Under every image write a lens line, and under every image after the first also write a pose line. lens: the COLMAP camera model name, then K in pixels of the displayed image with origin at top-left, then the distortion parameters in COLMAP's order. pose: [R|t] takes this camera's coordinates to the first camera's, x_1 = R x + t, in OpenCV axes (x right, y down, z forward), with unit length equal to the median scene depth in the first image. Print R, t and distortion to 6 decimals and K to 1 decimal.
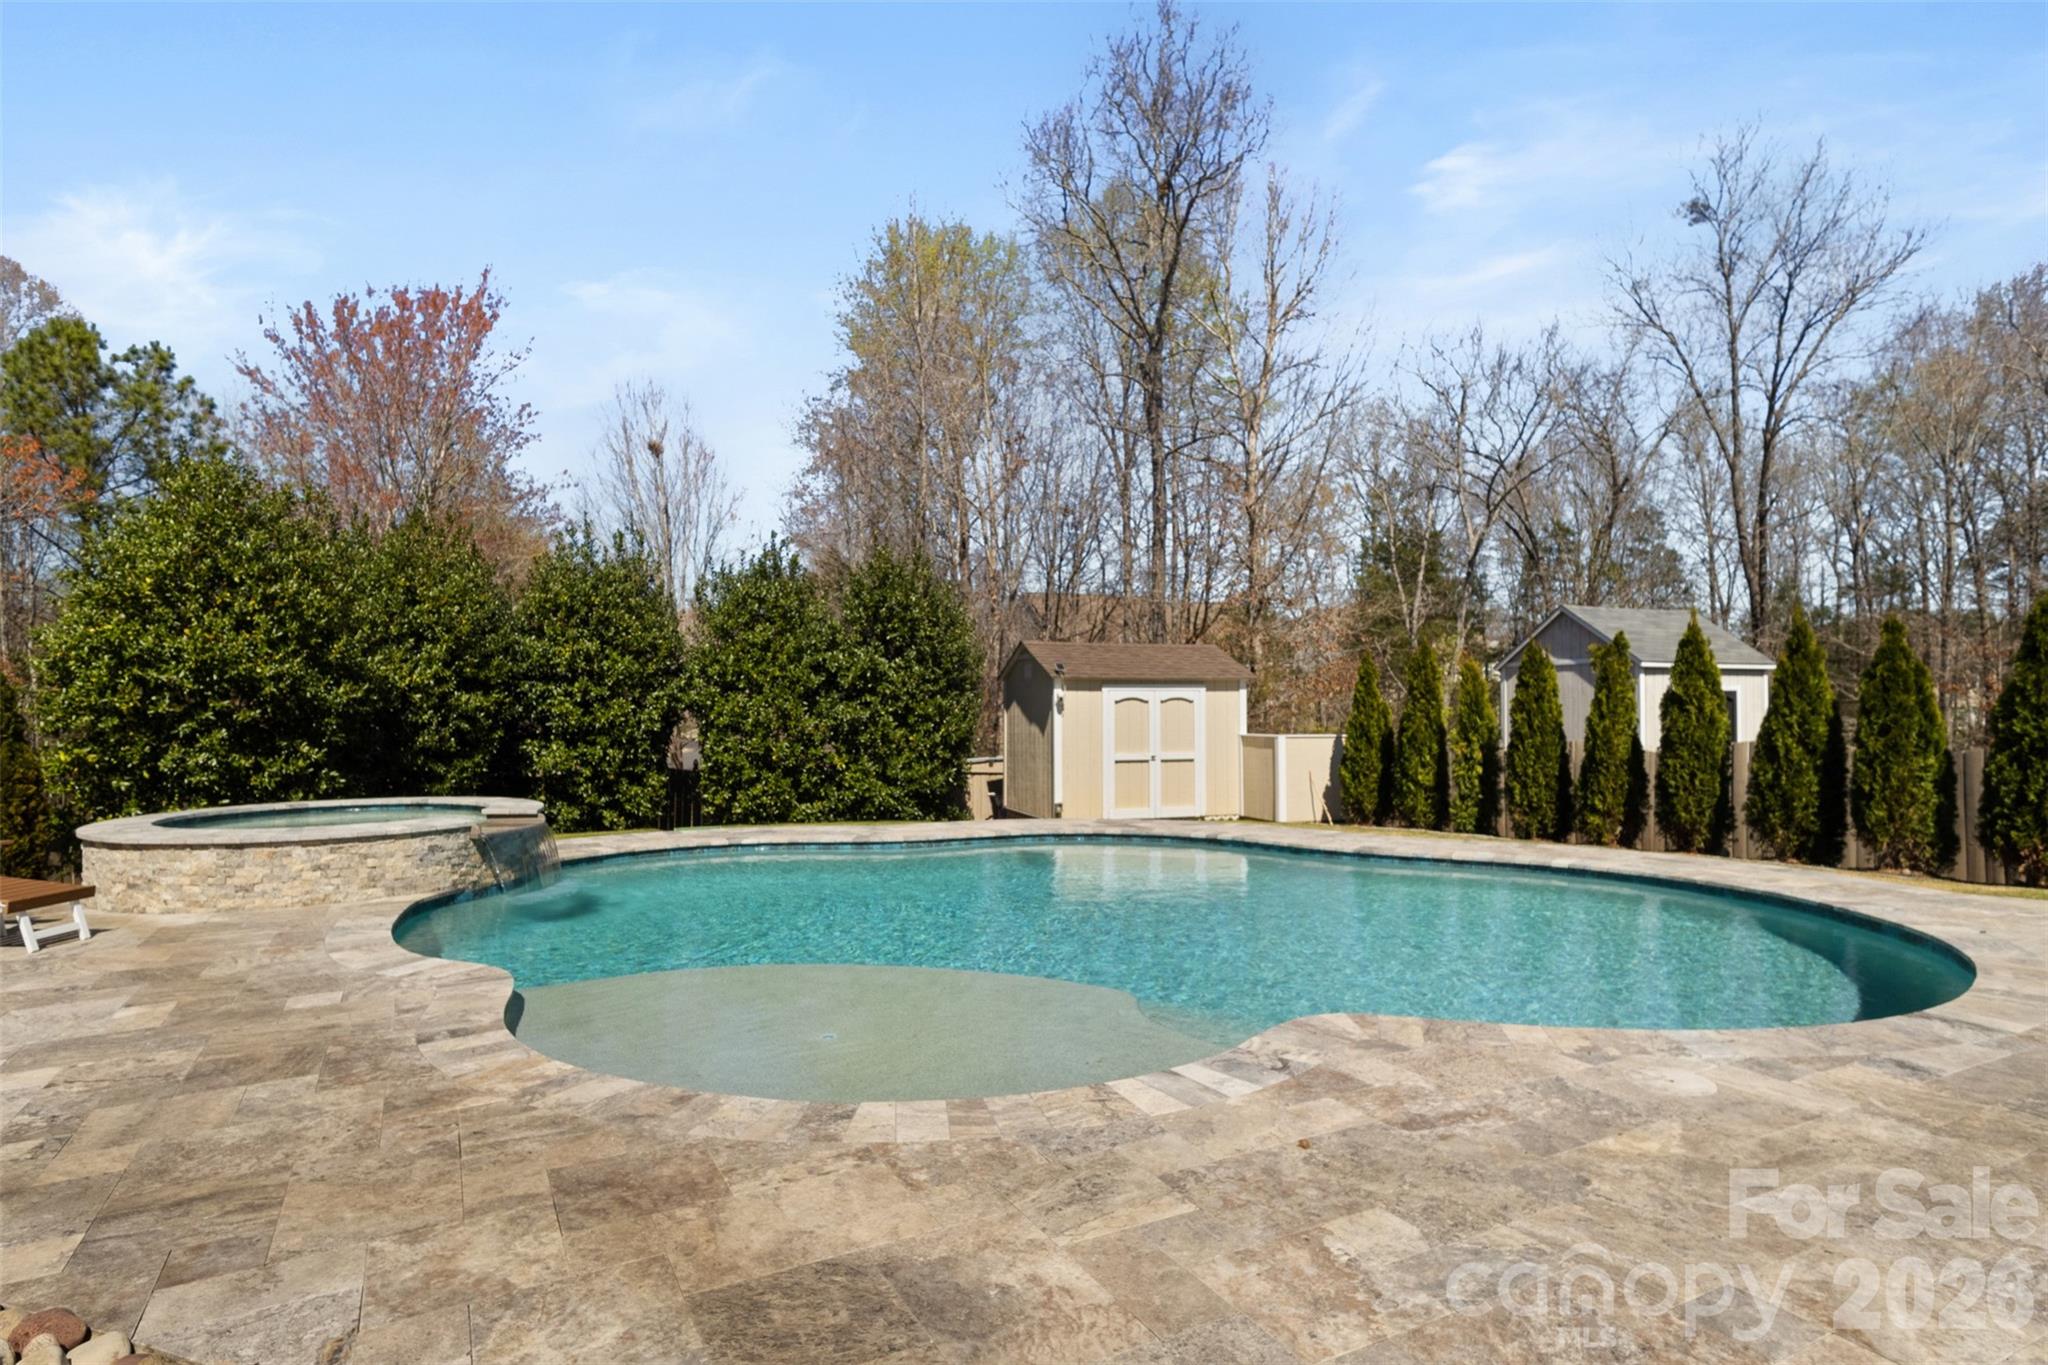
lens RADIAL K [[1104.6, 0, 1027.5], [0, 1104.6, 670.6], [0, 0, 1]] dist [-0.001553, 0.002855]
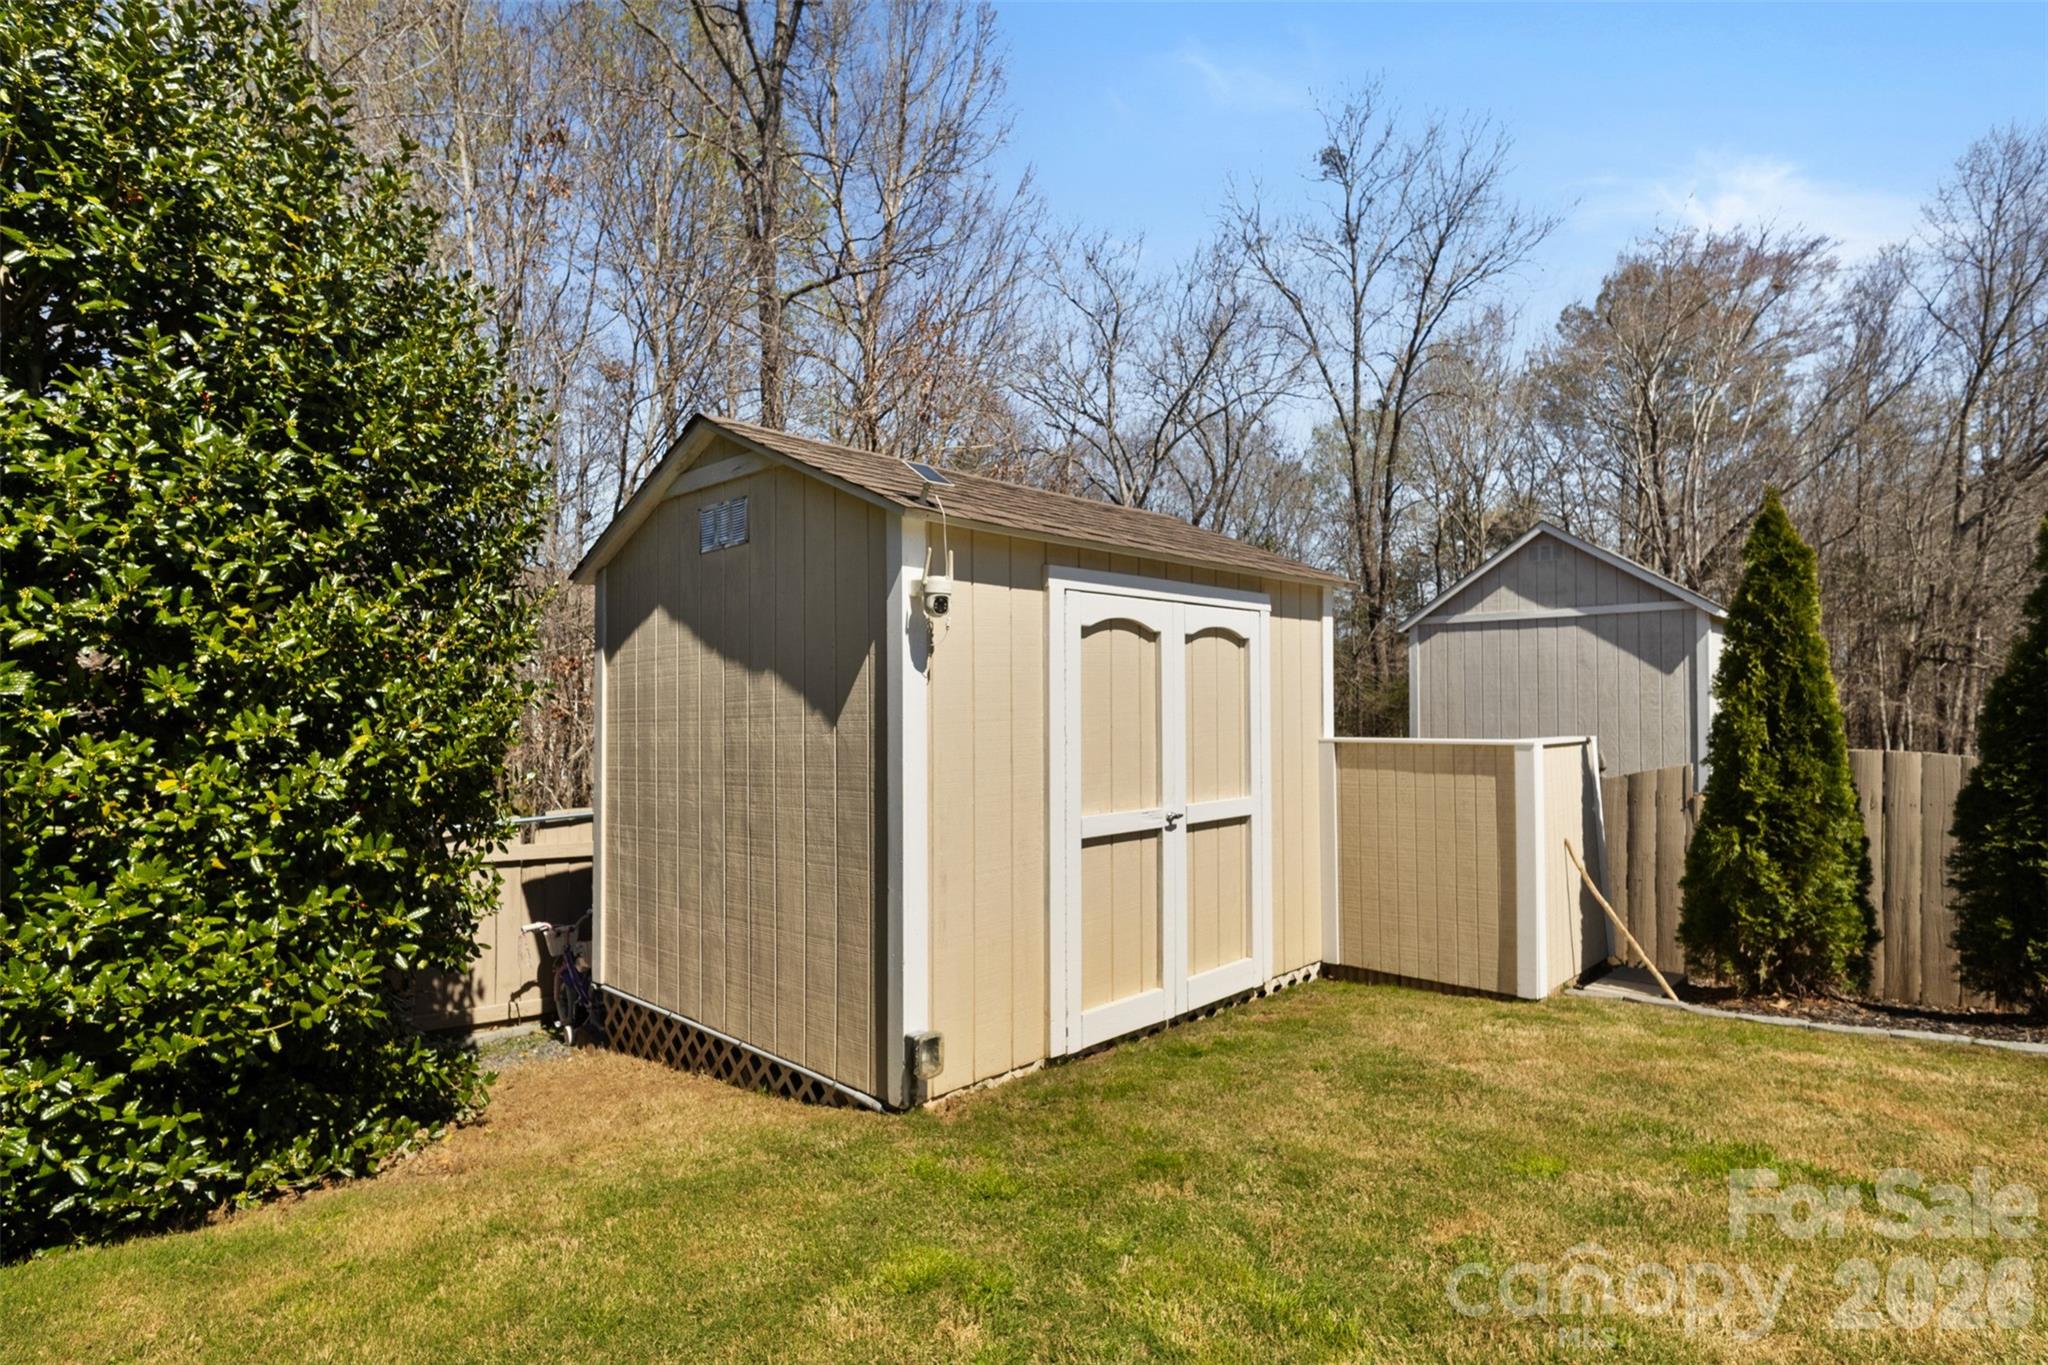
lens RADIAL K [[1001.3, 0, 994.3], [0, 1001.3, 700.4], [0, 0, 1]] dist [0.008970, 0.002216]
pose [[0.885596, 0.002476, 0.464449, -0.059181], [-0.011857, 0.999780, 0.017278, 0.041684], [-0.464304, -0.020808, 0.885431, 0.781471]]
